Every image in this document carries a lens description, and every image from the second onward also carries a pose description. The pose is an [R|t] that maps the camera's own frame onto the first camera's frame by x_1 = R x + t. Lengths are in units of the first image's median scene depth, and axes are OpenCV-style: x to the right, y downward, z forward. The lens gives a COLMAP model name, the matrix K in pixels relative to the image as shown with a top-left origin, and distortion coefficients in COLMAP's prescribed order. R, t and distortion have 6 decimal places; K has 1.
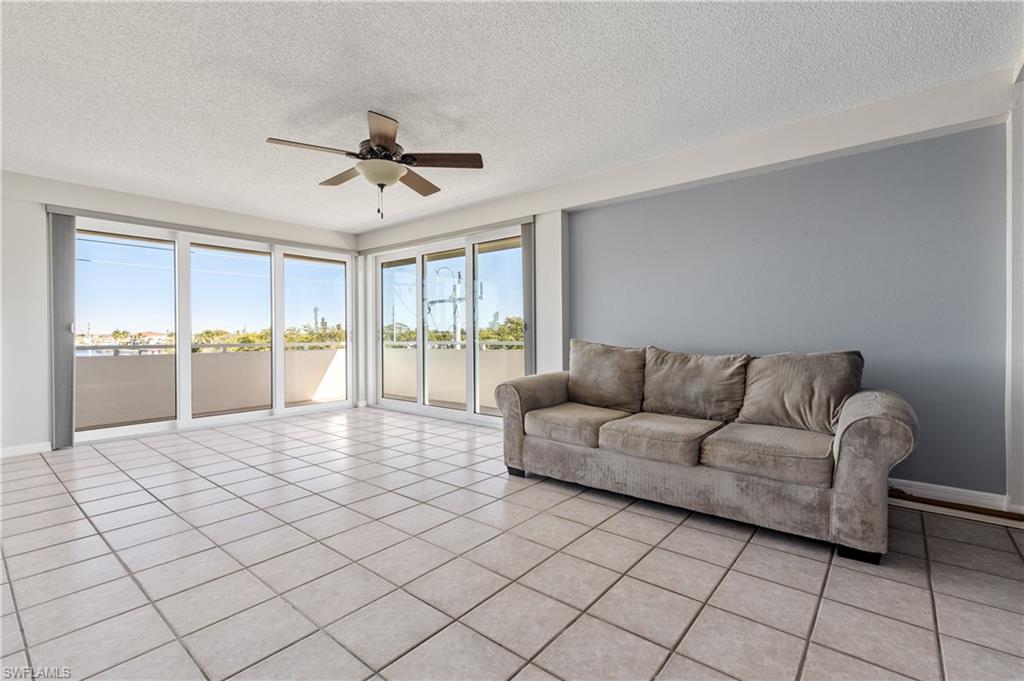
lens RADIAL K [[460.3, 0, 507.8], [0, 460.3, 334.7], [0, 0, 1]] dist [0.004061, 0.000296]
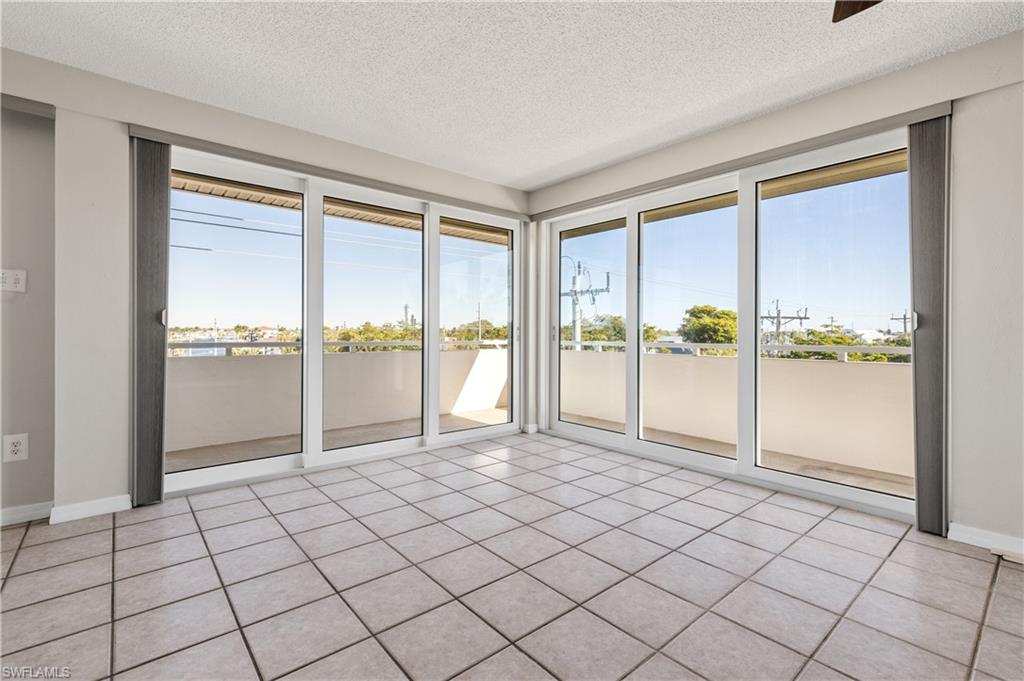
lens RADIAL K [[460.3, 0, 511.6], [0, 460.3, 329.6], [0, 0, 1]] dist [0.004061, 0.000296]
pose [[0.986032, 0.010248, -0.166241, -0.241354], [-0.011310, 0.999921, -0.005440, 0.000716], [0.166173, 0.007244, 0.986070, 0.302110]]
